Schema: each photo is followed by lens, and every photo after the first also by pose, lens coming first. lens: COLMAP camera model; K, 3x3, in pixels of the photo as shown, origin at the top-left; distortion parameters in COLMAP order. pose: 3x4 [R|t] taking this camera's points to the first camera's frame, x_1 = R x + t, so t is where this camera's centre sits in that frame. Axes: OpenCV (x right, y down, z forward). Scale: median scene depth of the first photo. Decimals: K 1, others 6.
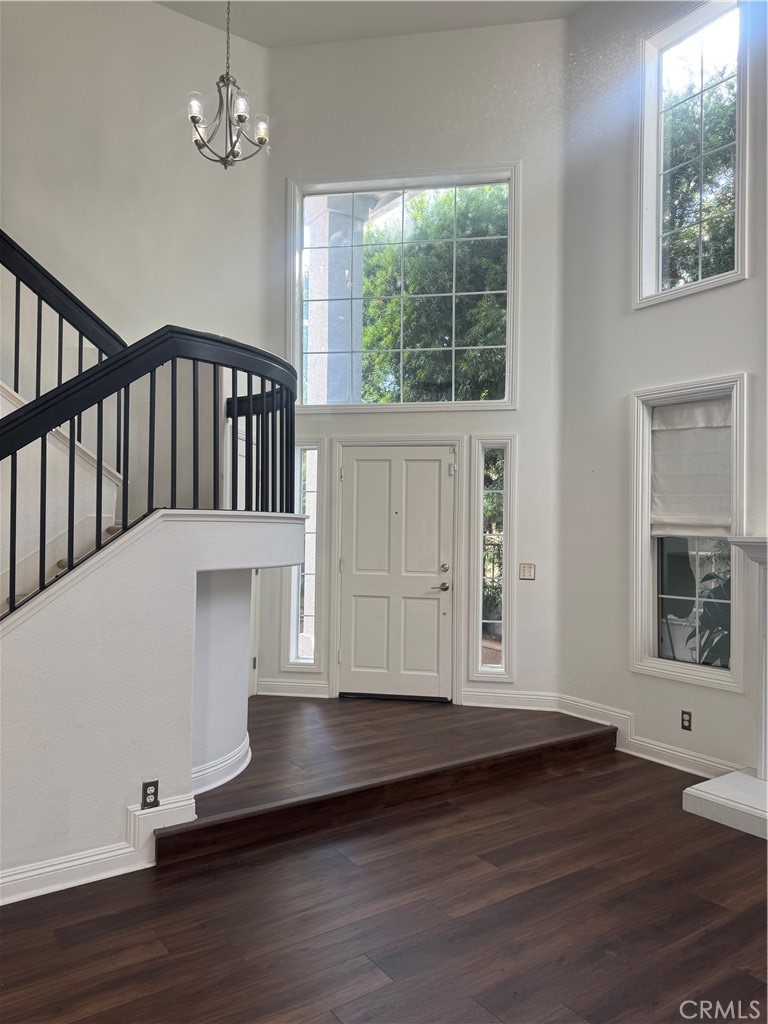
lens RADIAL K [[730.5, 0, 359.1], [0, 730.5, 510.5], [0, 0, 1]] dist [0.079248, -0.104885]
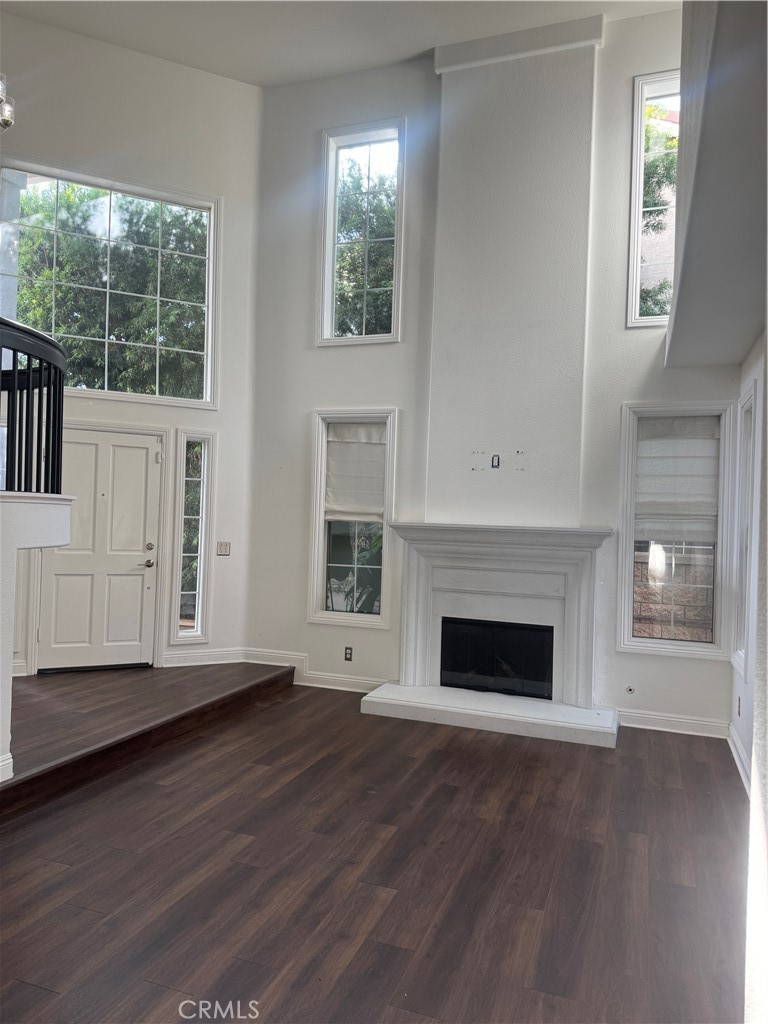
lens RADIAL K [[730.5, 0, 387.8], [0, 730.5, 509.0], [0, 0, 1]] dist [0.079248, -0.104885]
pose [[0.802269, 0.023619, 0.596495, -0.298823], [-0.037346, 0.999246, 0.010663, -0.003701], [-0.595793, -0.030831, 0.802546, -0.123002]]
